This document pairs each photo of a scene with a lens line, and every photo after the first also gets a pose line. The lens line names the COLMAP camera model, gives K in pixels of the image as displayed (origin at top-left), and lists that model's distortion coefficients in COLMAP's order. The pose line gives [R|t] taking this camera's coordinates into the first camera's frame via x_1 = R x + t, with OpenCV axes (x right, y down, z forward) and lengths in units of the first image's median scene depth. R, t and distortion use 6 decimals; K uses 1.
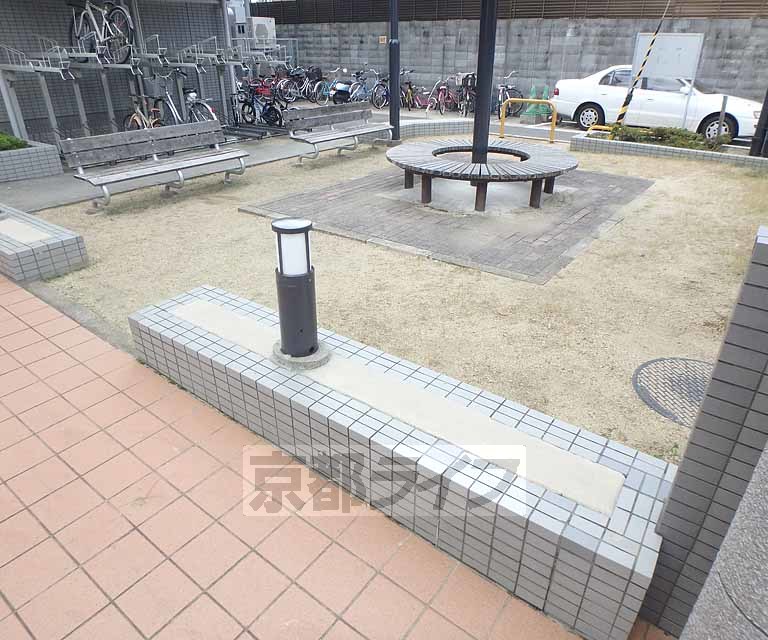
lens RADIAL K [[520.4, 0, 384.9], [0, 520.4, 320.0], [0, 0, 1]] dist [-0.029632, 0.004377]
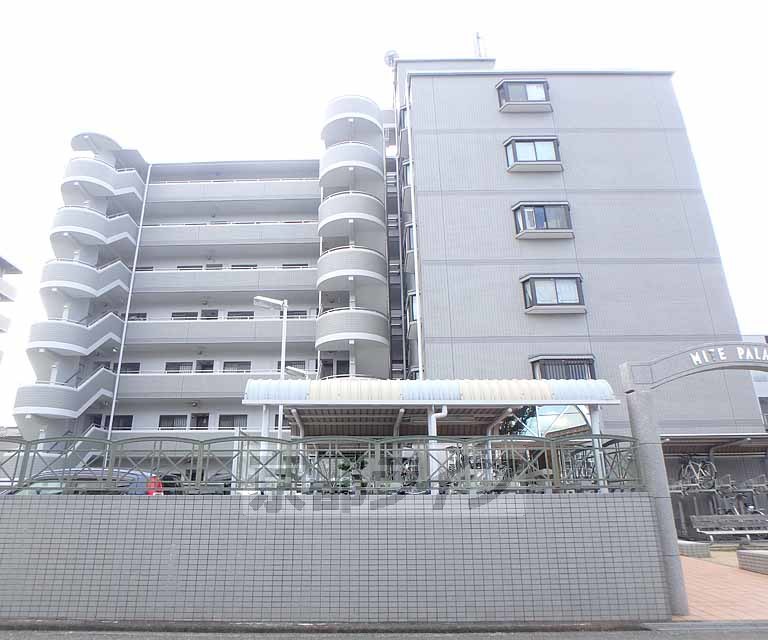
lens RADIAL K [[520.4, 0, 381.2], [0, 520.4, 322.7], [0, 0, 1]] dist [-0.029632, 0.004377]
pose [[0.600493, -0.260529, -0.755998, 0.334241], [-0.360592, 0.755621, -0.546819, 0.474853], [0.713710, 0.600967, 0.359801, -0.858255]]
